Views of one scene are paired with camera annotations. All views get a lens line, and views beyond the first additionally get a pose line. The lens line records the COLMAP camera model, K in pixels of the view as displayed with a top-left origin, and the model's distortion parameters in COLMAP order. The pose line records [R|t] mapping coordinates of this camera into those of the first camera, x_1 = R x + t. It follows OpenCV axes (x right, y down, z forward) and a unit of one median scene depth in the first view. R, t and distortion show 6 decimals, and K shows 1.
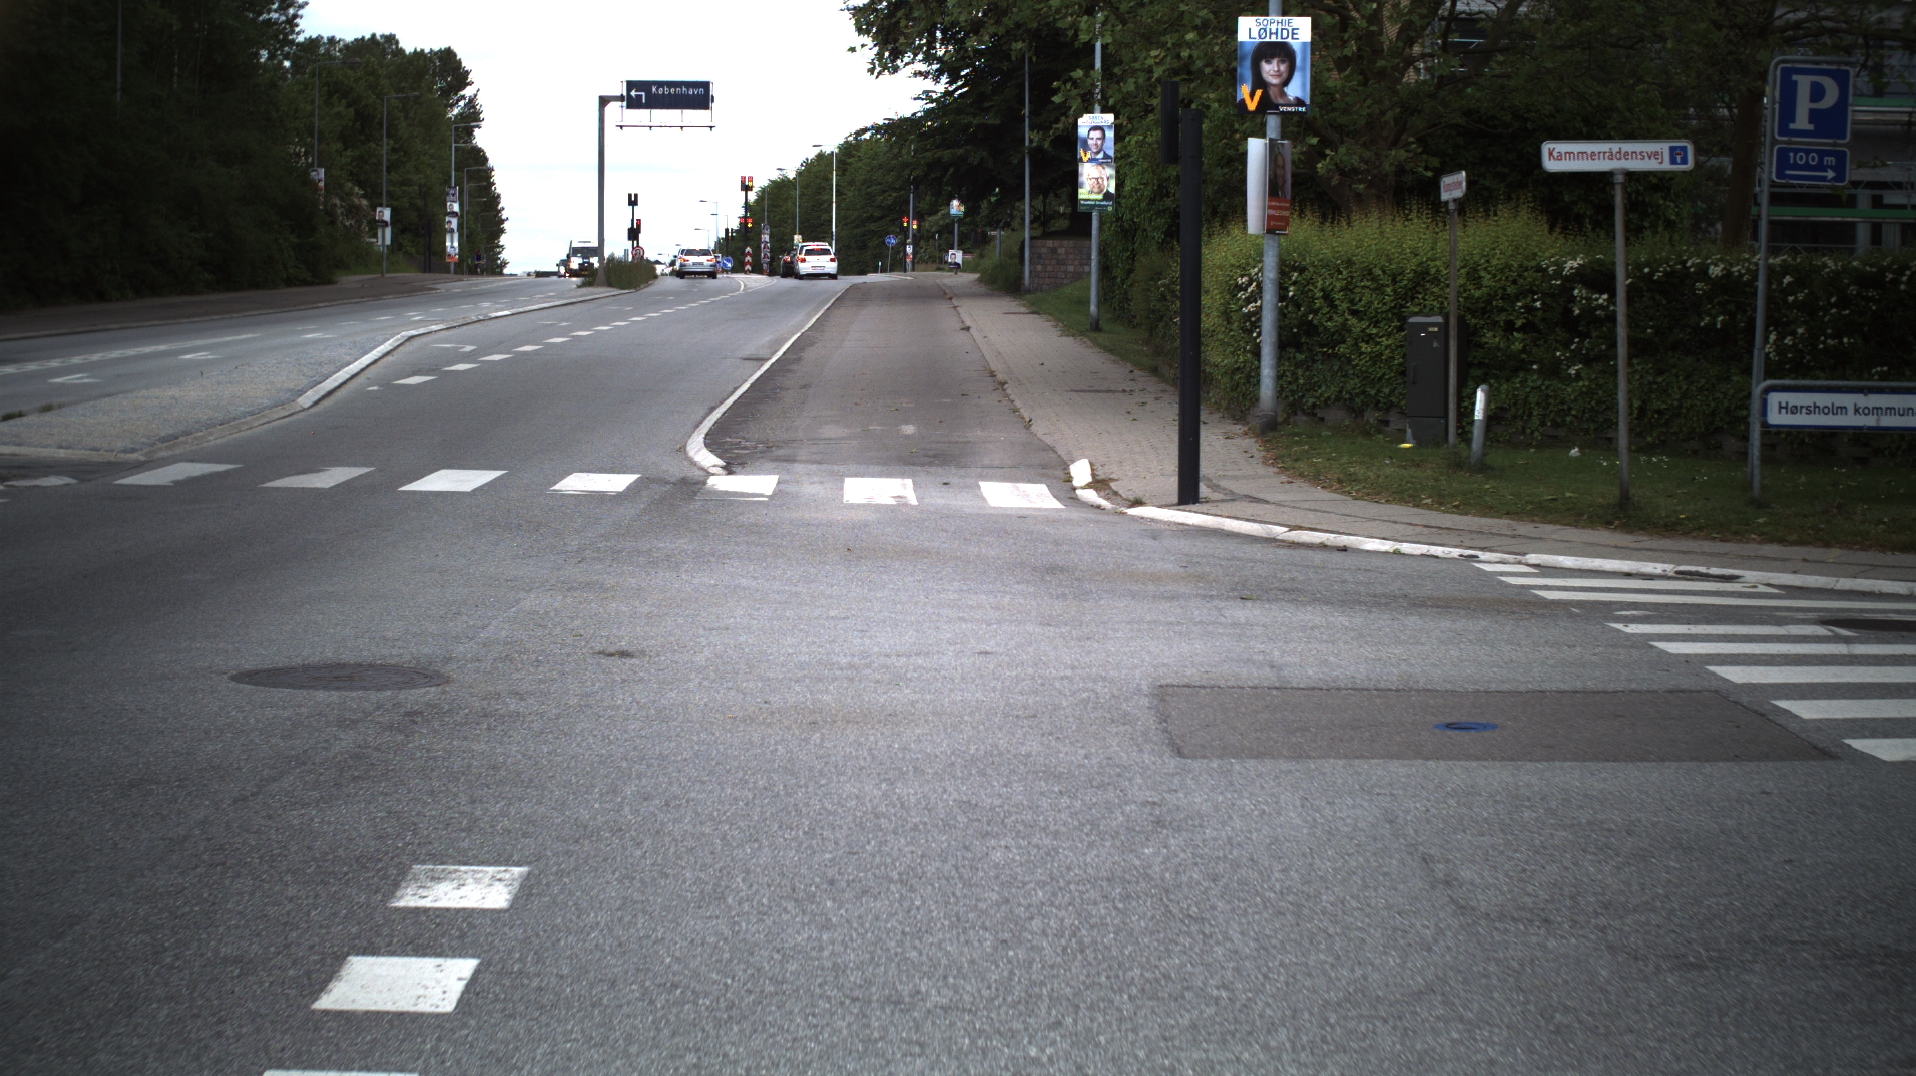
lens RADIAL K [[3427.2, 0, 958.0], [0, 3427.2, 538.0], [0, 0, 1]] dist [-0.287348, 0.346440]
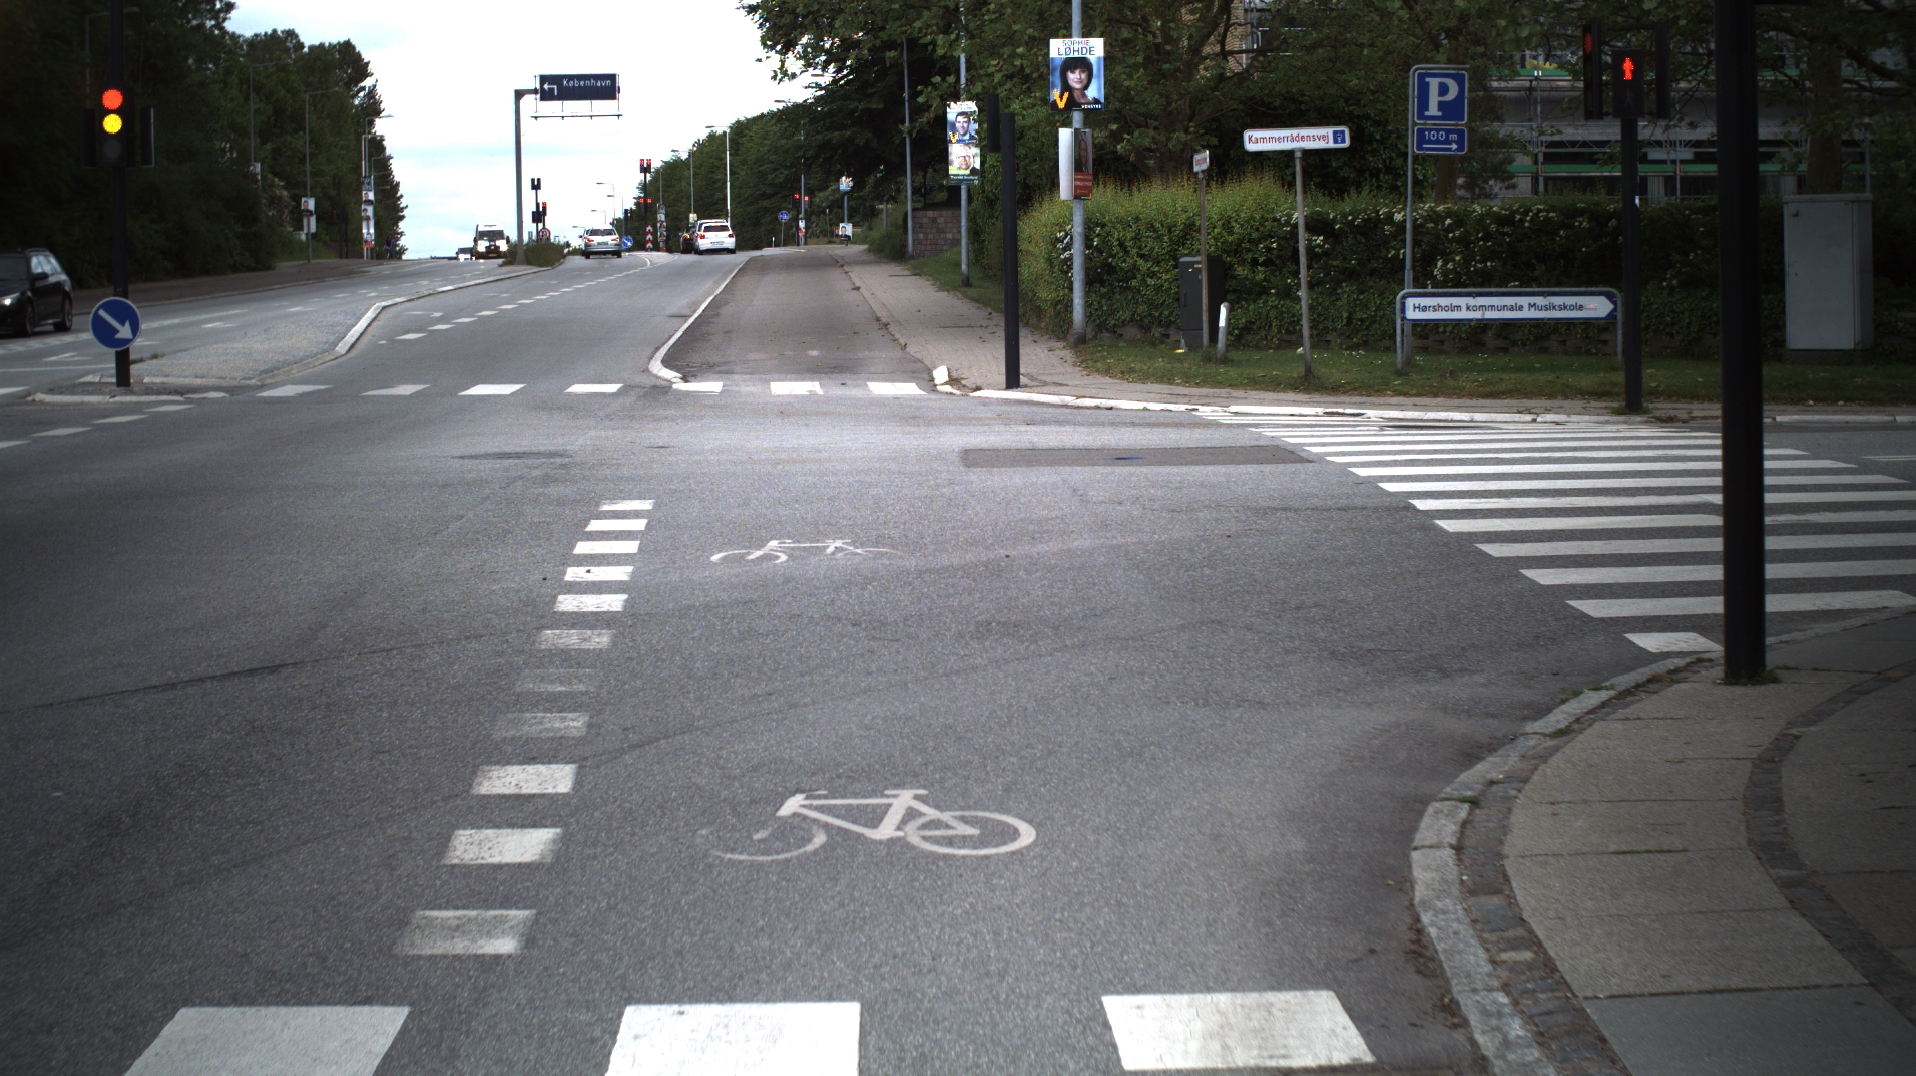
lens RADIAL K [[3427.2, 0, 958.0], [0, 3427.2, 538.0], [0, 0, 1]] dist [-0.287348, 0.346440]
pose [[0.999175, -0.027836, 0.029565, 0.000075], [0.027608, 0.999586, 0.008087, 0.016054], [-0.029778, -0.007264, 0.999530, -0.172448]]
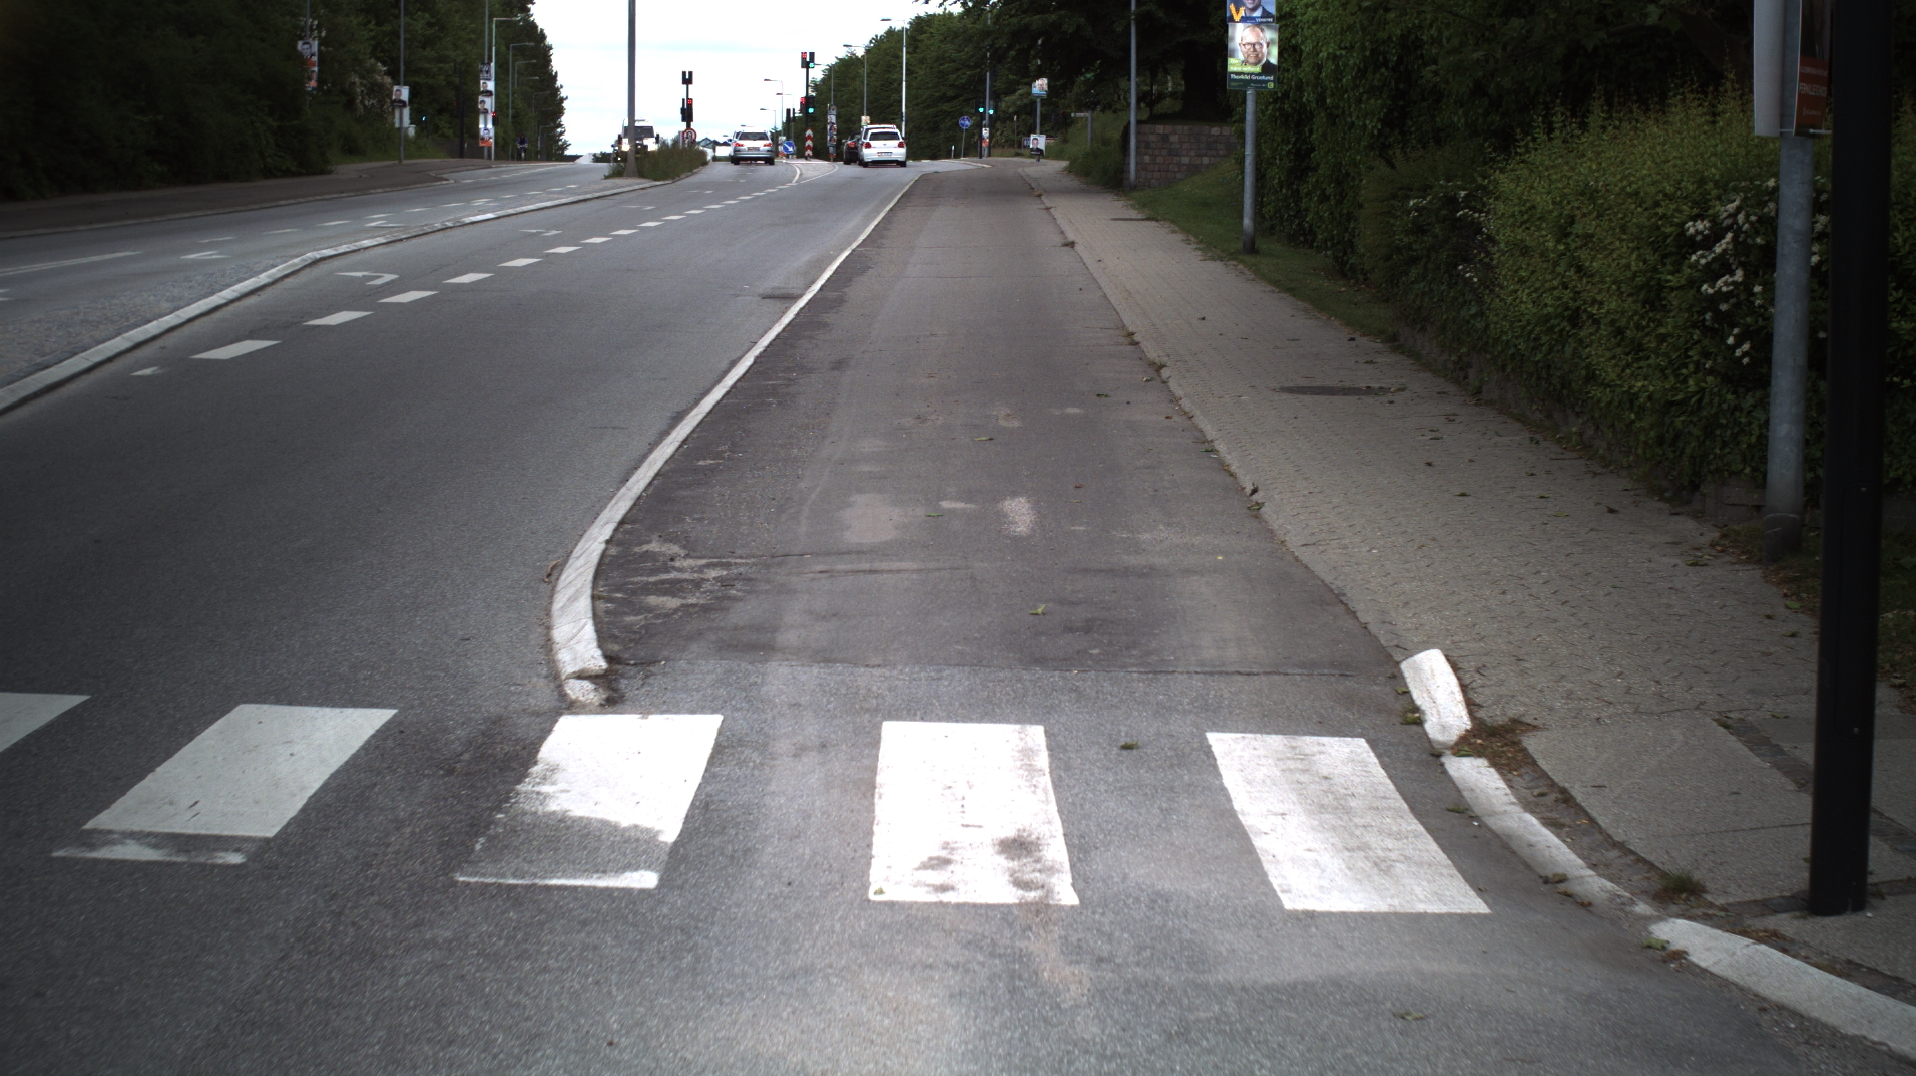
lens RADIAL K [[3427.2, 0, 958.0], [0, 3427.2, 538.0], [0, 0, 1]] dist [-0.287348, 0.346440]
pose [[0.999776, 0.003738, -0.020811, -0.006816], [-0.003013, 0.999392, 0.034728, -0.024144], [0.020928, -0.034657, 0.999180, 0.260628]]
